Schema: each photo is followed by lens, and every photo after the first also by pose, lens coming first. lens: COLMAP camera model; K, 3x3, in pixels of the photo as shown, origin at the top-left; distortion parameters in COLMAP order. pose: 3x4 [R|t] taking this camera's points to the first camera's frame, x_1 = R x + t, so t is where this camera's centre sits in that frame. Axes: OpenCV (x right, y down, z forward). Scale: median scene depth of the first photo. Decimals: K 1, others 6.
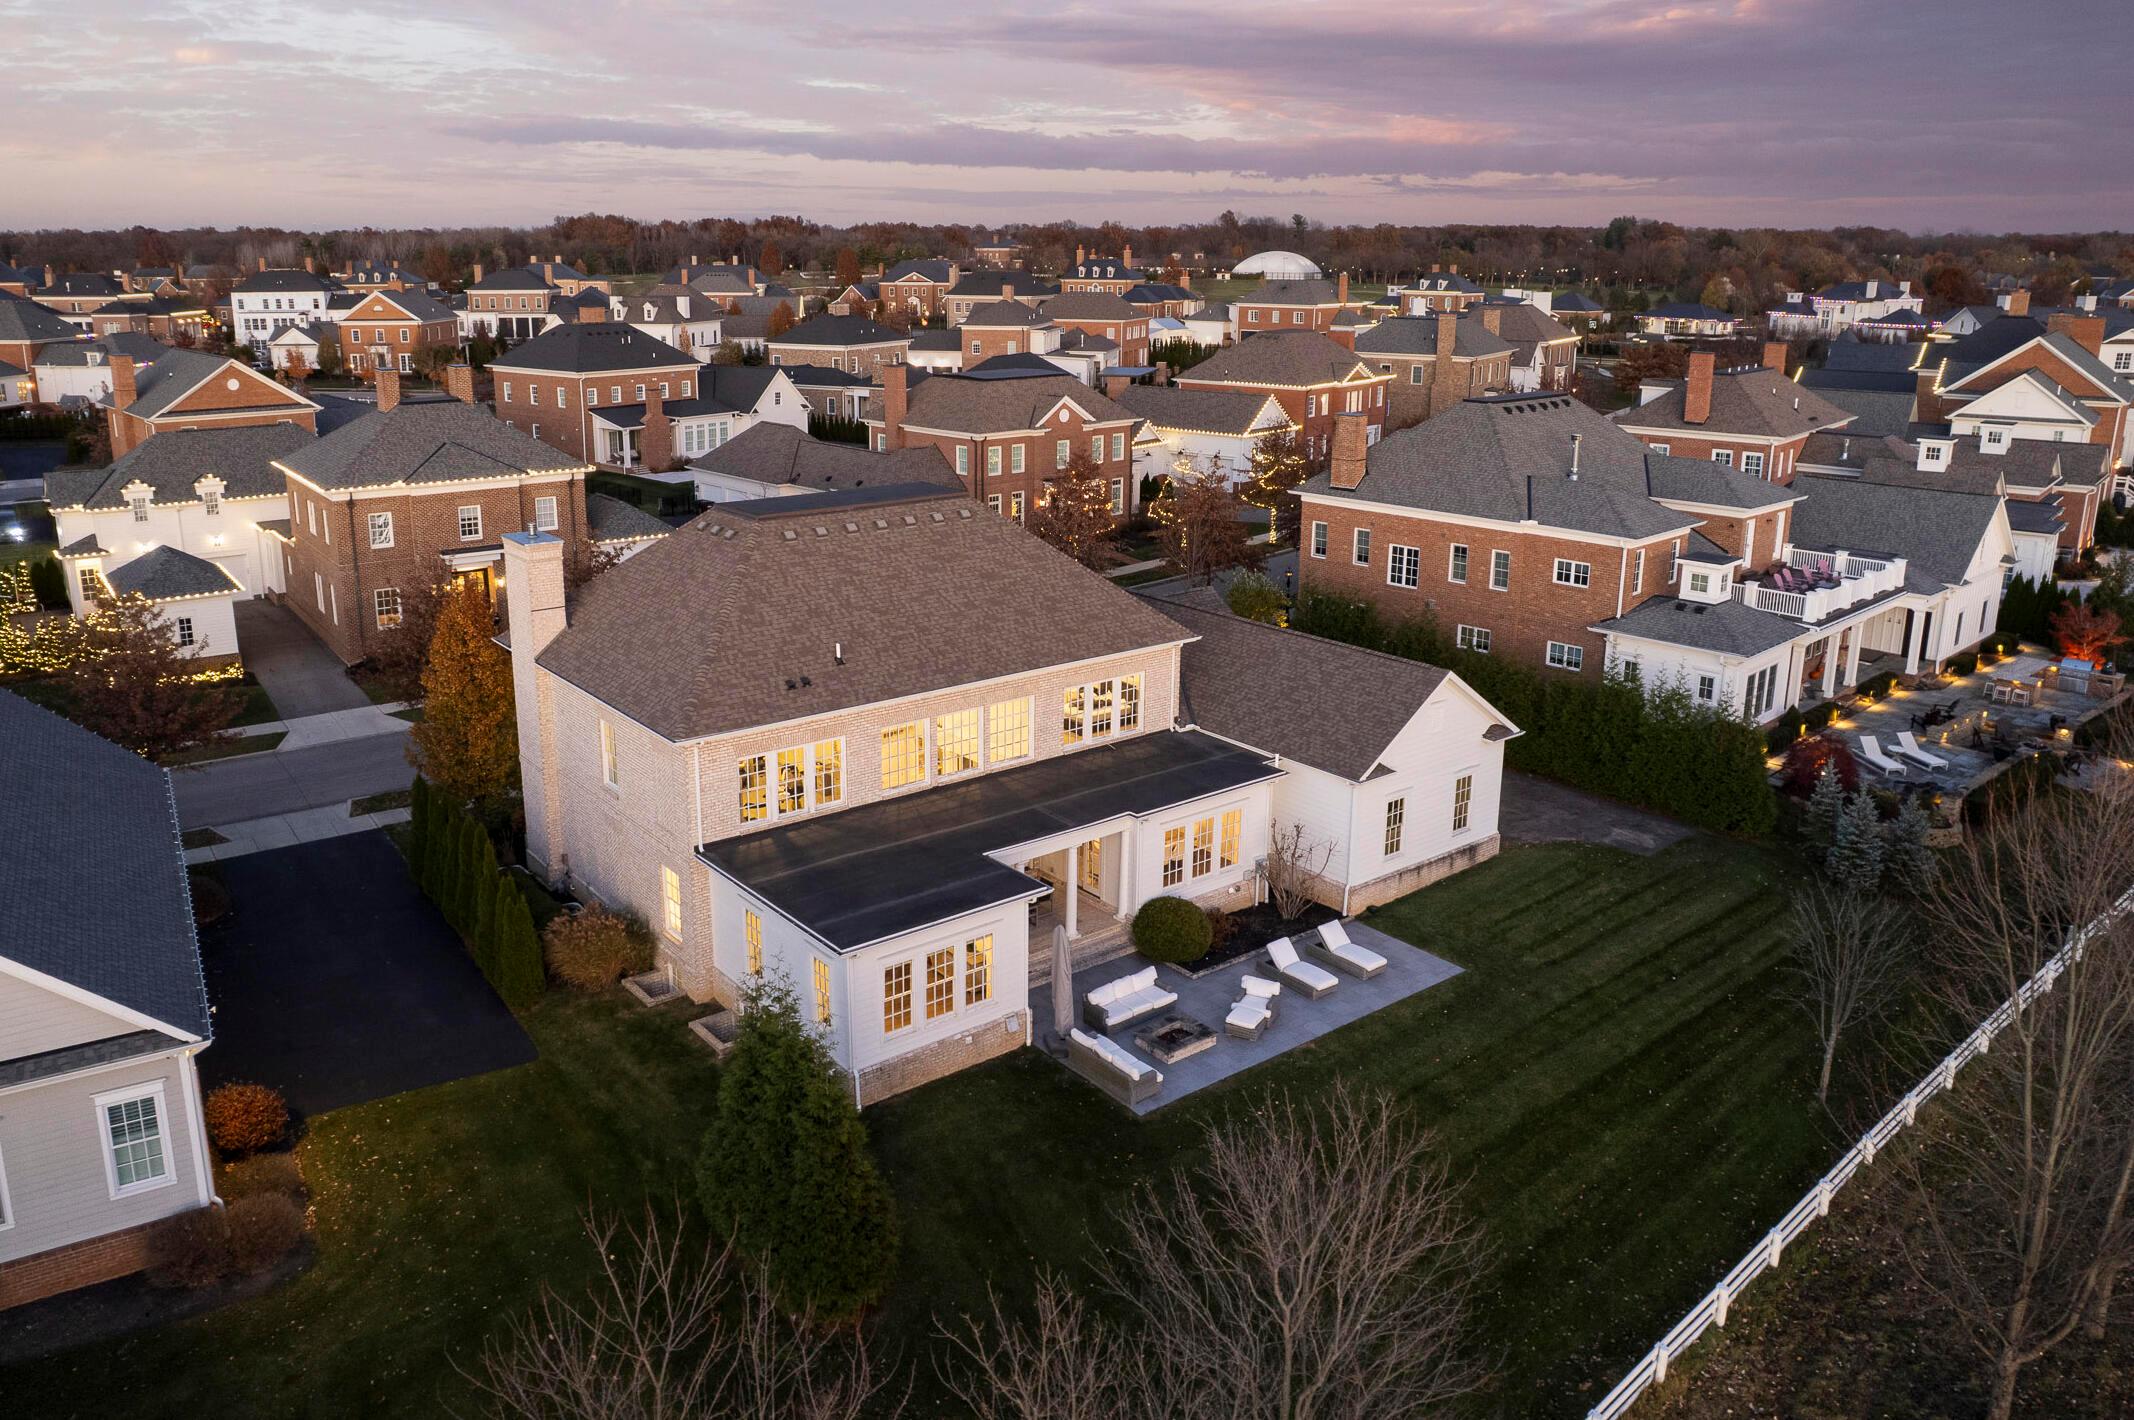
lens RADIAL K [[1473.3, 0, 1065.0], [0, 1473.3, 588.9], [0, 0, 1]] dist [-0.041512, 0.001409]
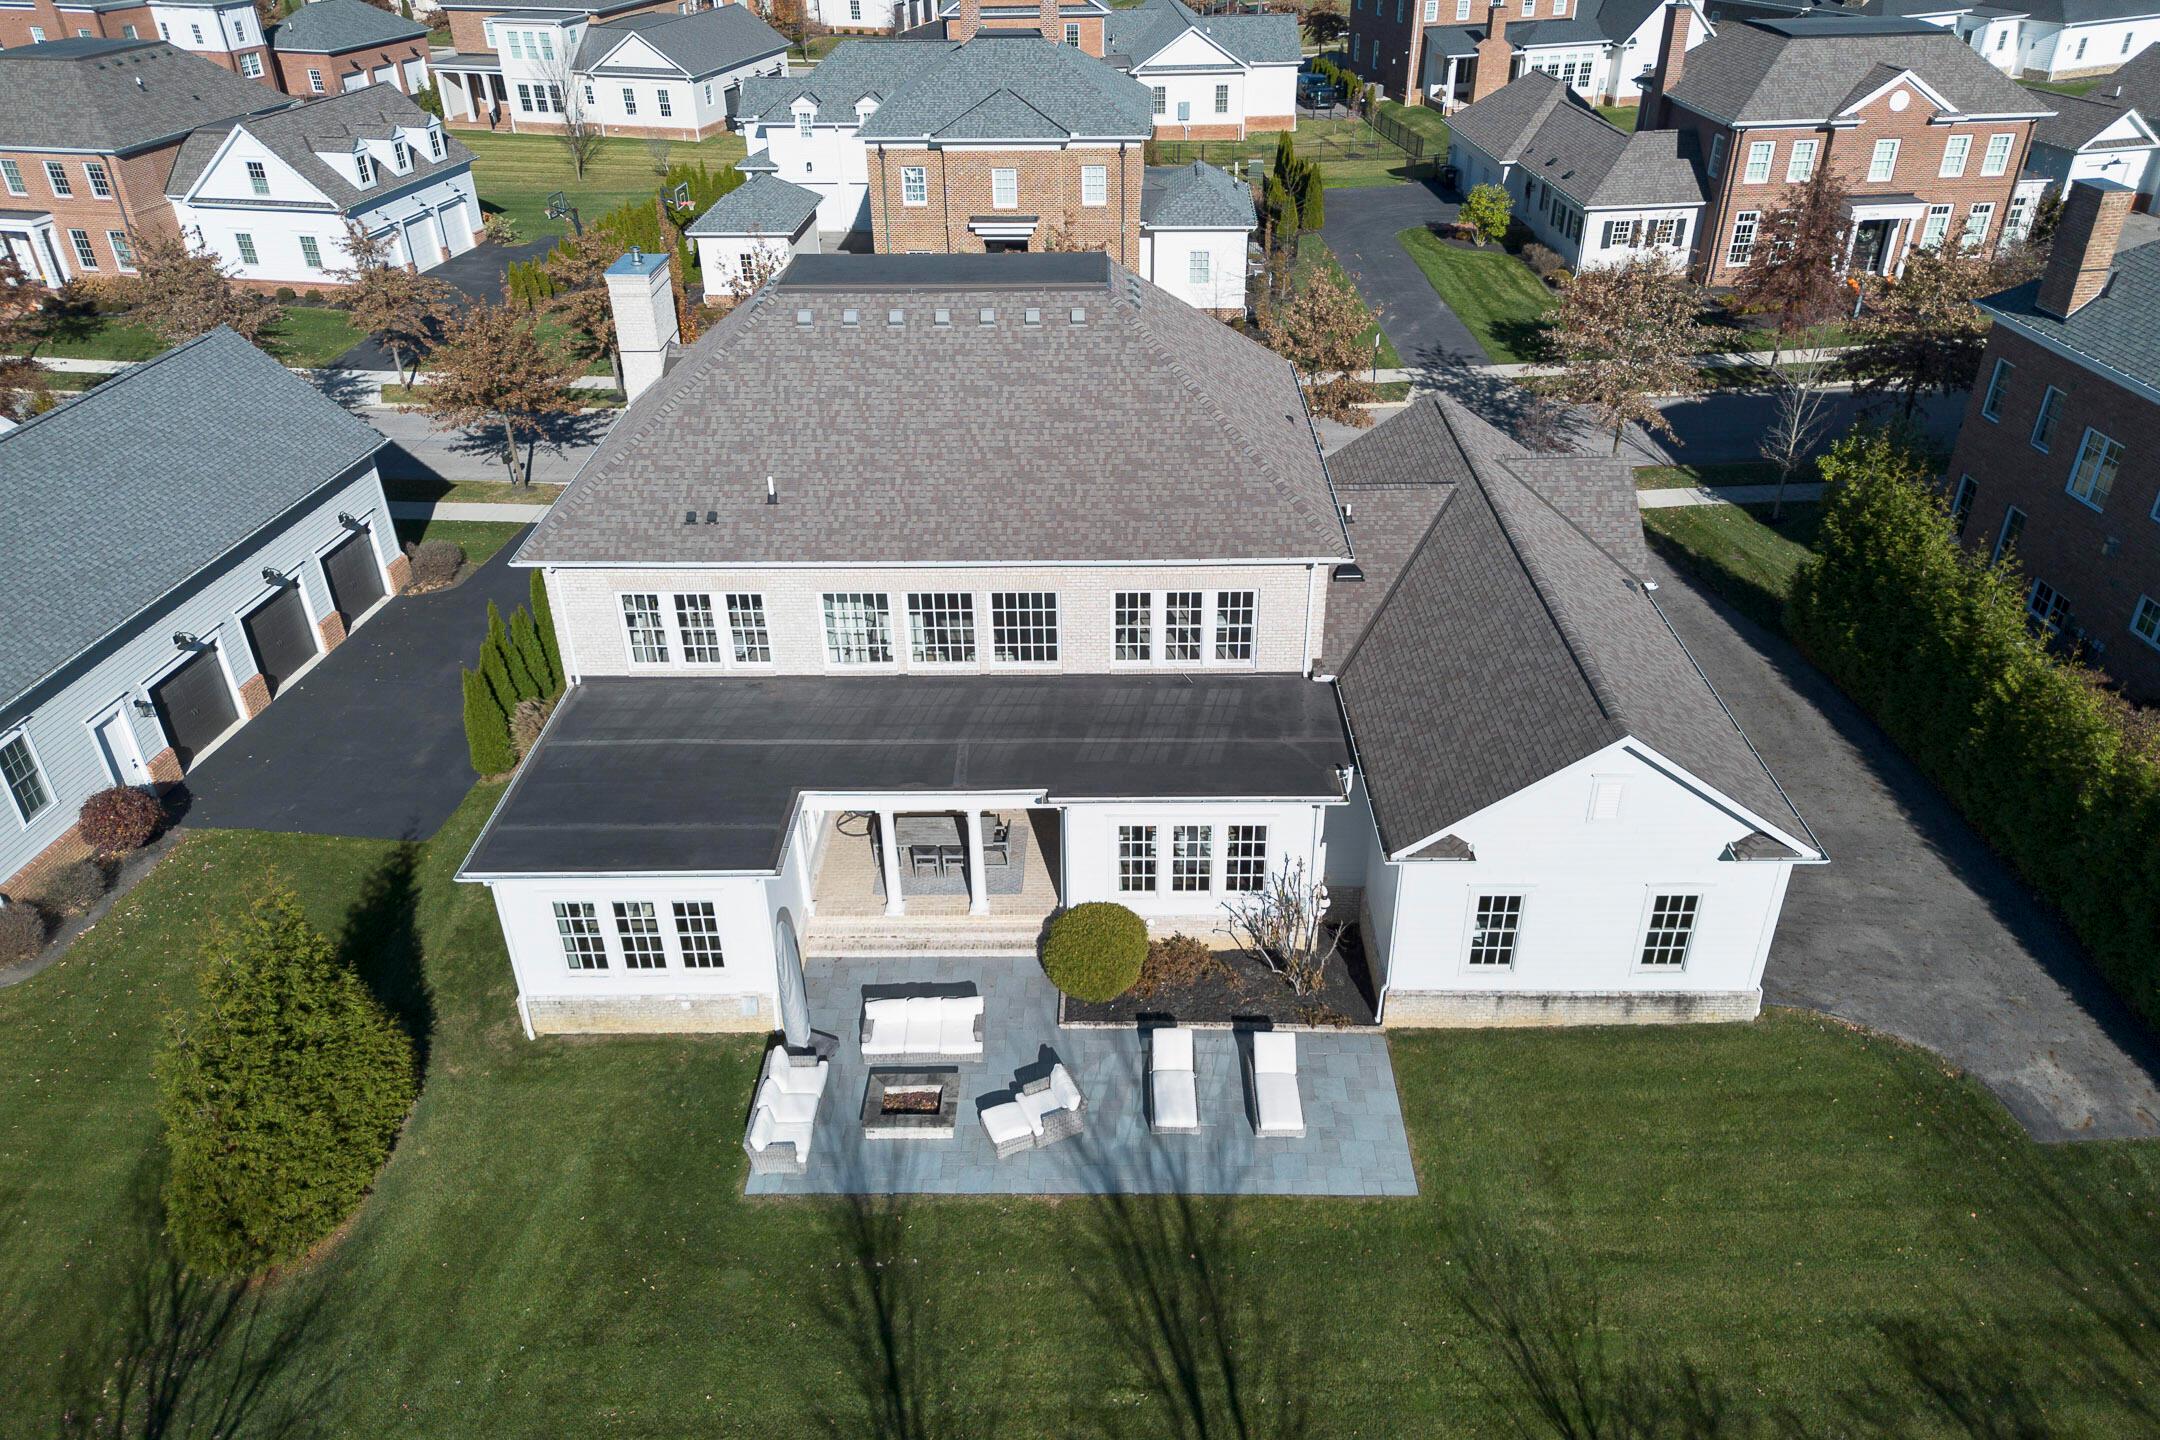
lens RADIAL K [[1503.3, 0, 1081.5], [0, 1503.3, 723.6], [0, 0, 1]] dist [0.102340, -0.119568]
pose [[0.791930, 0.310162, -0.525972, 0.377677], [-0.127541, 0.926407, 0.354264, -0.126173], [0.597144, -0.213469, 0.773208, 0.374389]]
